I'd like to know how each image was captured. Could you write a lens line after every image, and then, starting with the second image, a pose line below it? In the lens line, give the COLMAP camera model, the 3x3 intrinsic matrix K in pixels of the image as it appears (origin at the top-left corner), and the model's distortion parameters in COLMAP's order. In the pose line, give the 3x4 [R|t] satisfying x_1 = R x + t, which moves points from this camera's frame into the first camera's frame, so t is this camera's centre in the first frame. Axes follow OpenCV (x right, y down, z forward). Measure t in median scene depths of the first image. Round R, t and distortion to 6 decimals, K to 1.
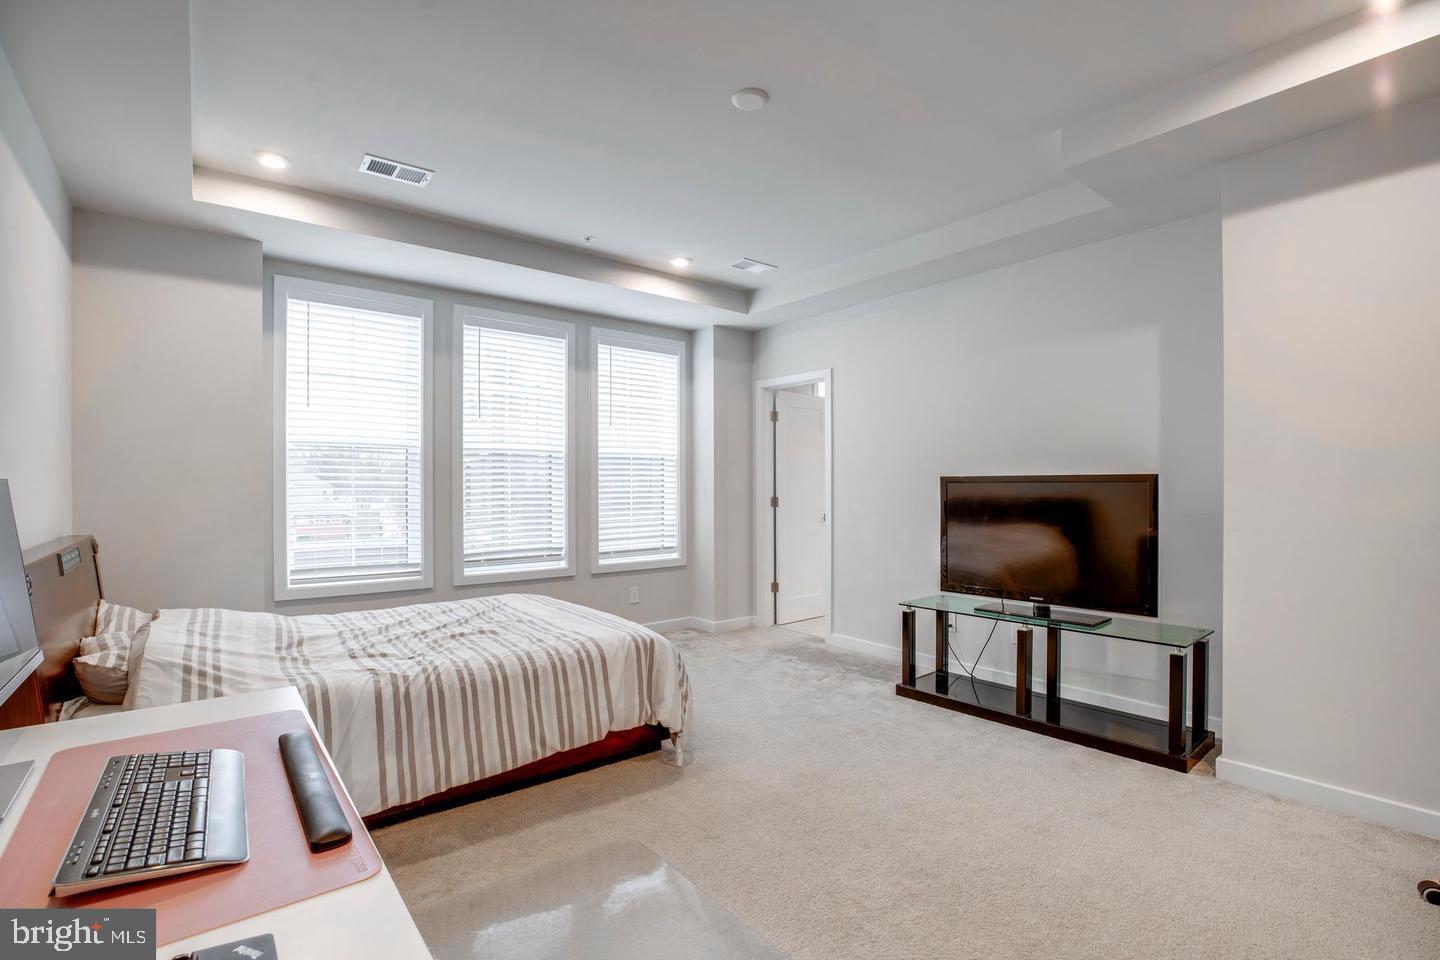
lens RADIAL K [[666.1, 0, 722.7], [0, 666.1, 479.3], [0, 0, 1]] dist [-0.048012, 0.011252]
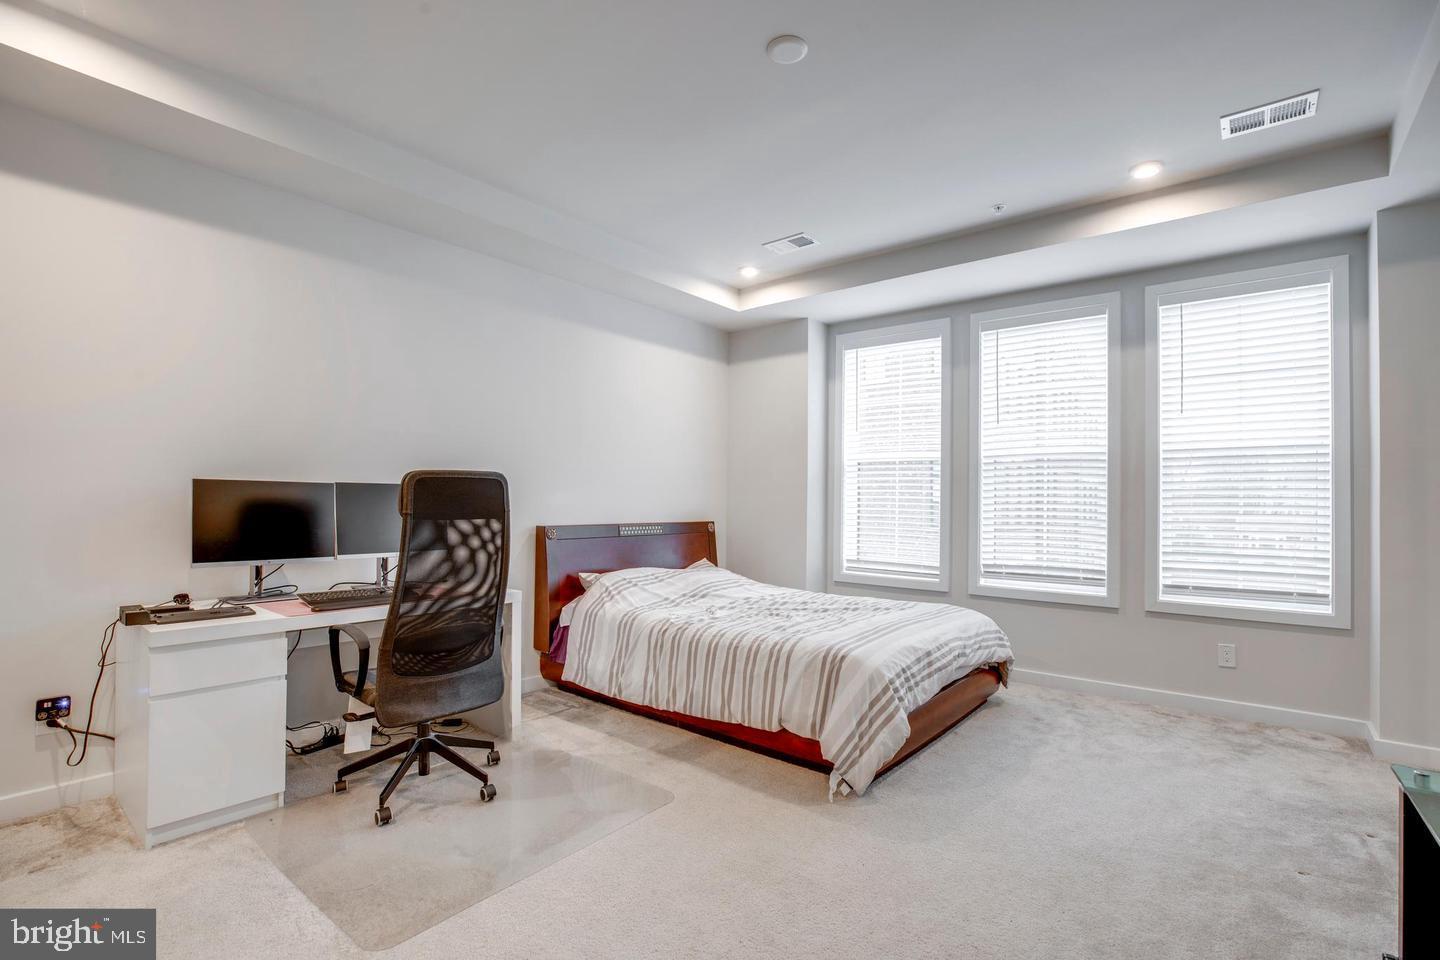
lens RADIAL K [[671.4, 0, 720.0], [0, 671.4, 480.0], [0, 0, 1]] dist [0.002780, 0.000417]
pose [[0.217699, -0.020938, -0.975791, 0.496428], [0.005290, 0.999780, -0.020273, 0.006385], [0.976002, -0.000748, 0.217762, 0.391929]]
